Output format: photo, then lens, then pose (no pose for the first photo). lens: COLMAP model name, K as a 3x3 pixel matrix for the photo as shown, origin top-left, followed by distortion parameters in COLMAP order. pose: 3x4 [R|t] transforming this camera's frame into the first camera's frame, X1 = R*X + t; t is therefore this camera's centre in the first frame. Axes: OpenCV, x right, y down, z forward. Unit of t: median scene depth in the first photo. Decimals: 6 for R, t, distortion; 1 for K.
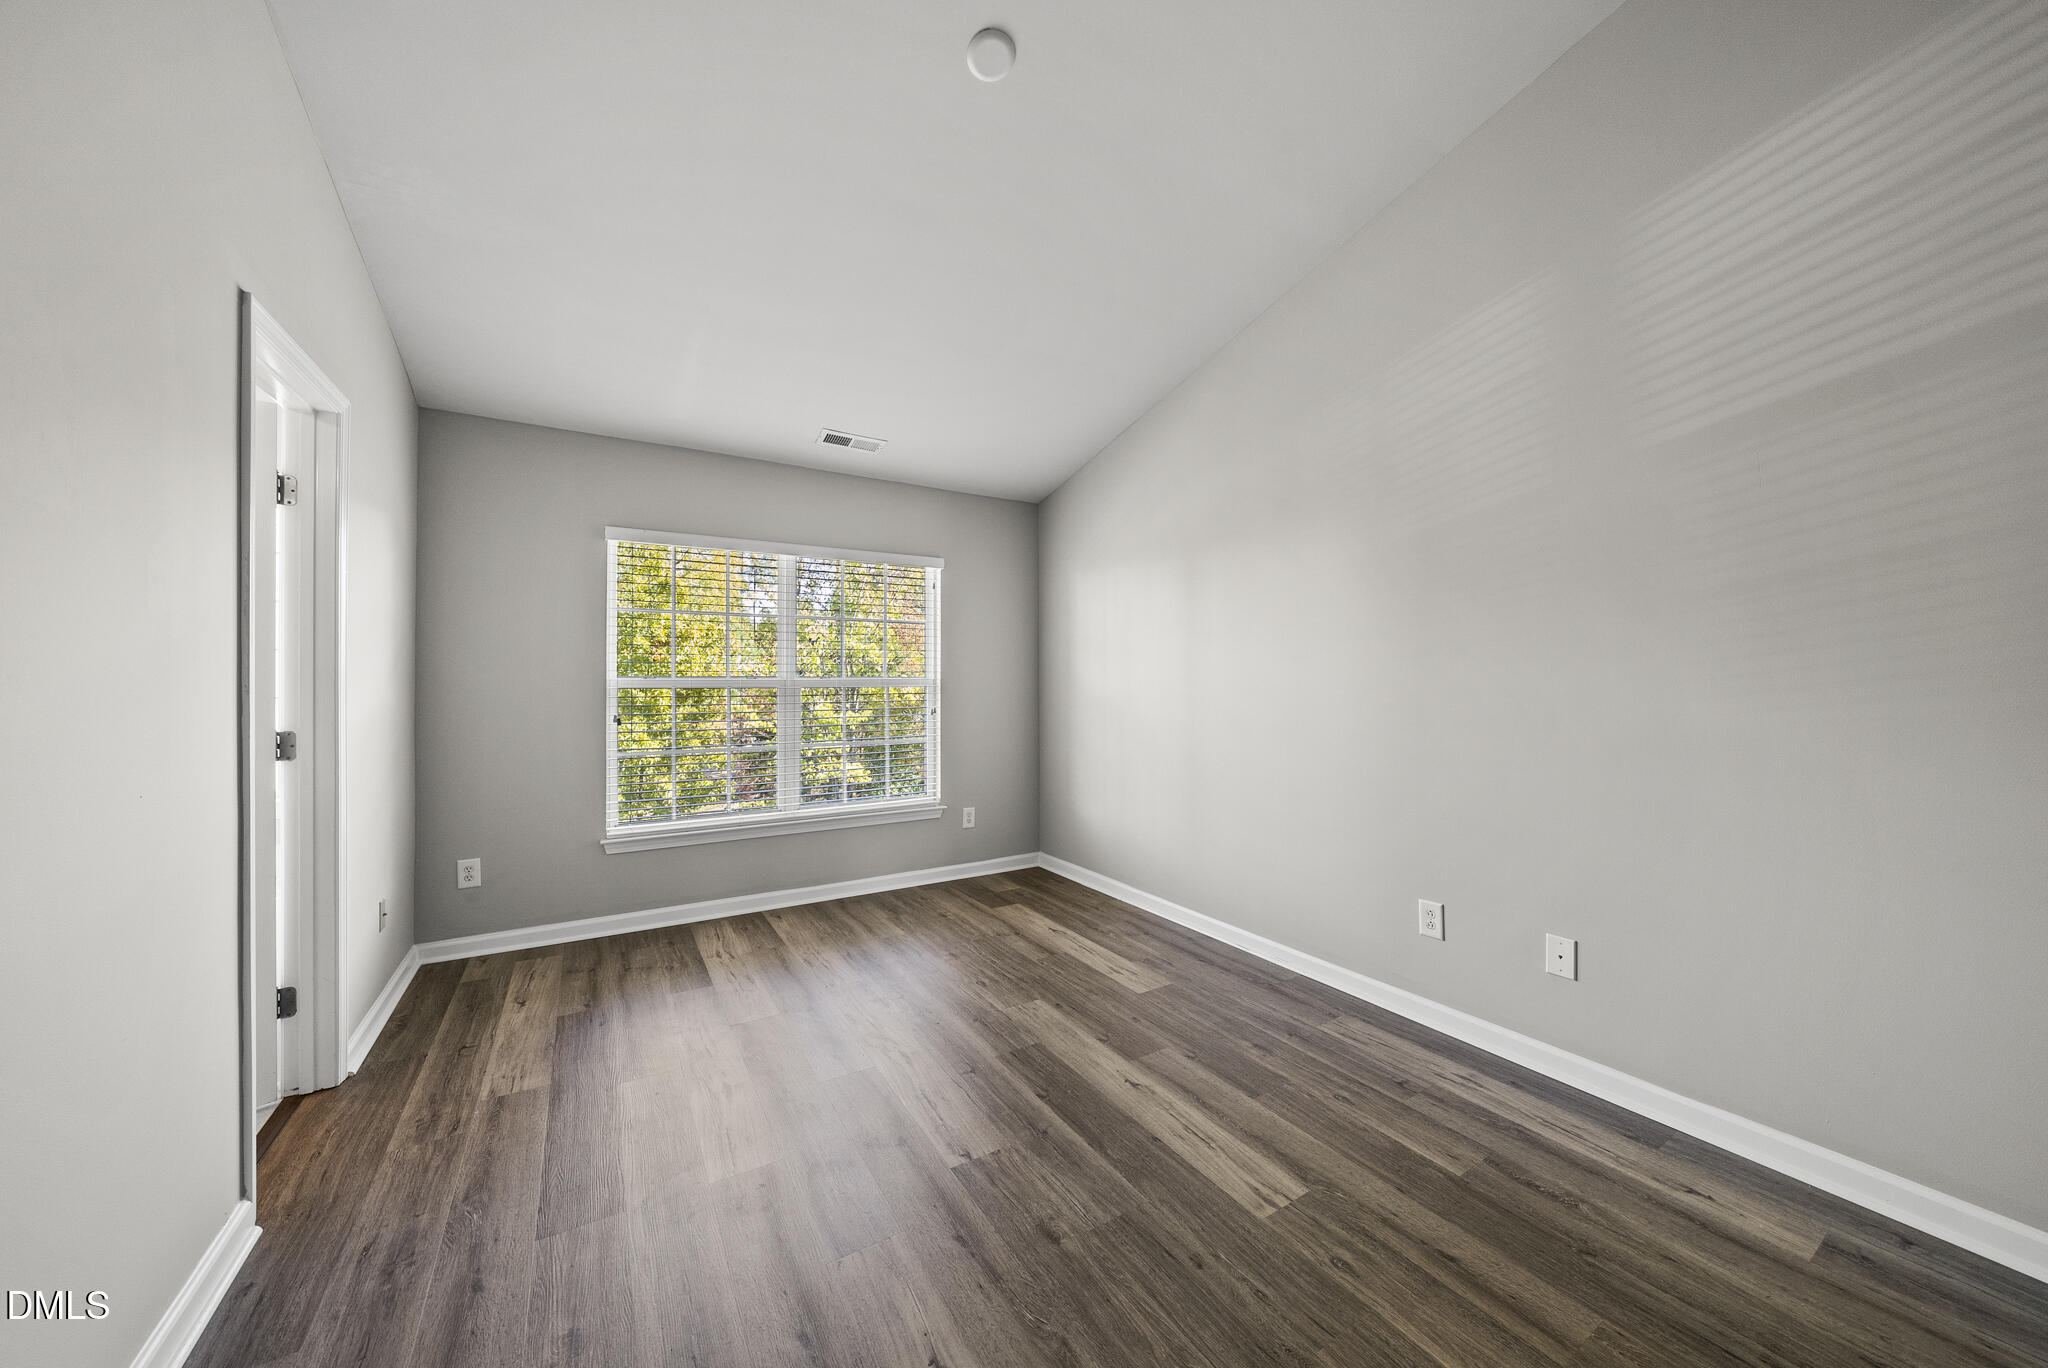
lens RADIAL K [[711.8, 0, 1026.2], [0, 711.8, 678.9], [0, 0, 1]] dist [-0.008655, -0.000098]
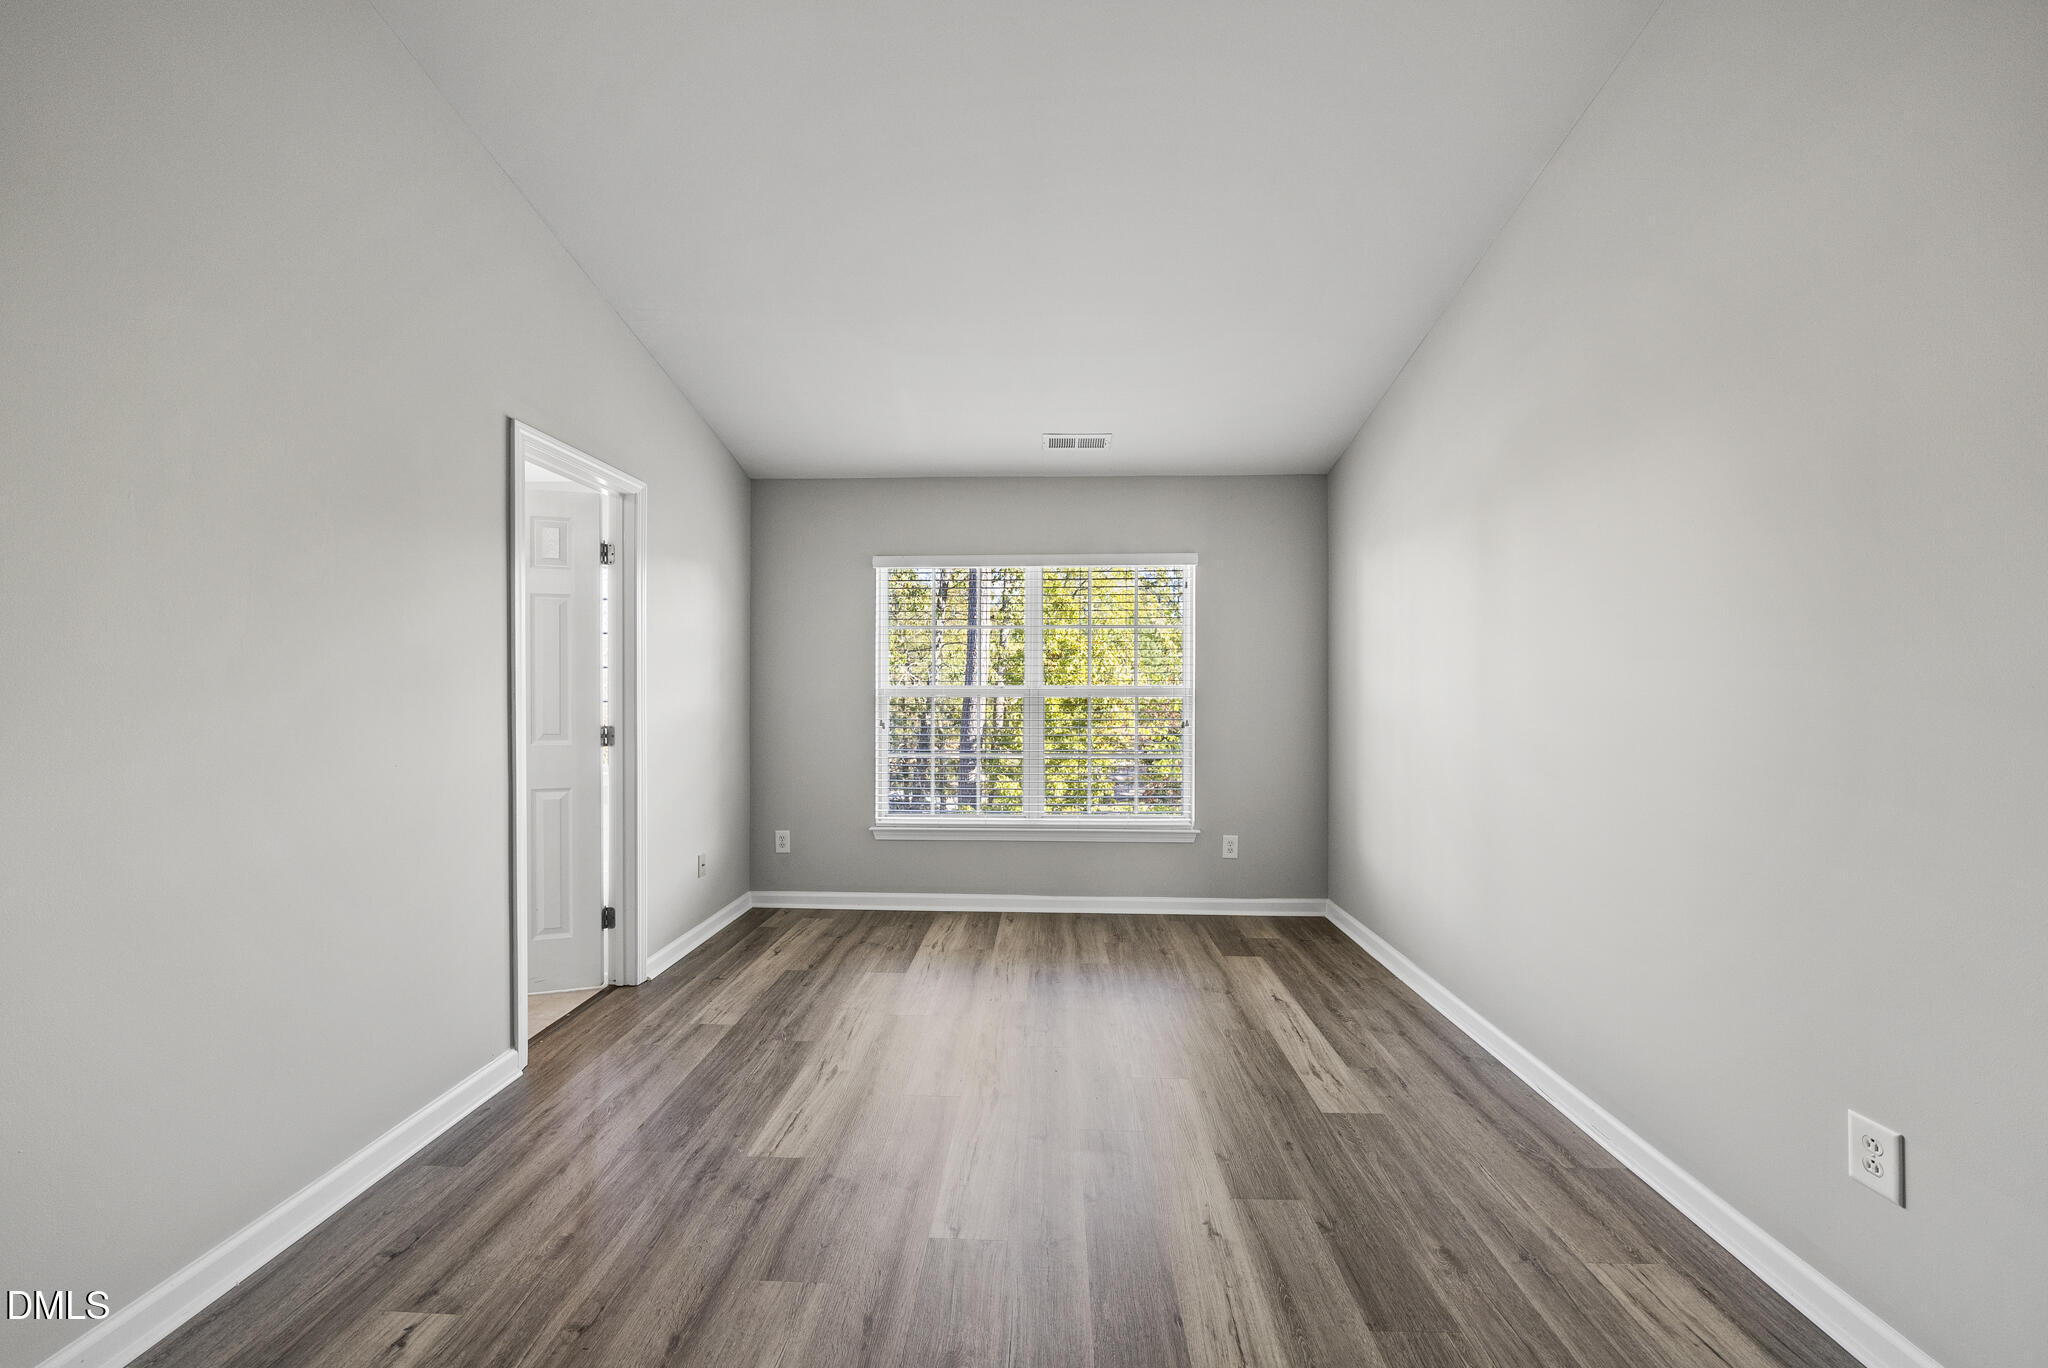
lens RADIAL K [[710.5, 0, 1019.1], [0, 710.5, 691.1], [0, 0, 1]] dist [-0.008402, 0.000108]
pose [[0.828188, 0.003090, -0.560442, 0.263317], [-0.000785, 0.999990, 0.004353, 0.000013], [0.560450, -0.003165, 0.828182, 0.179952]]
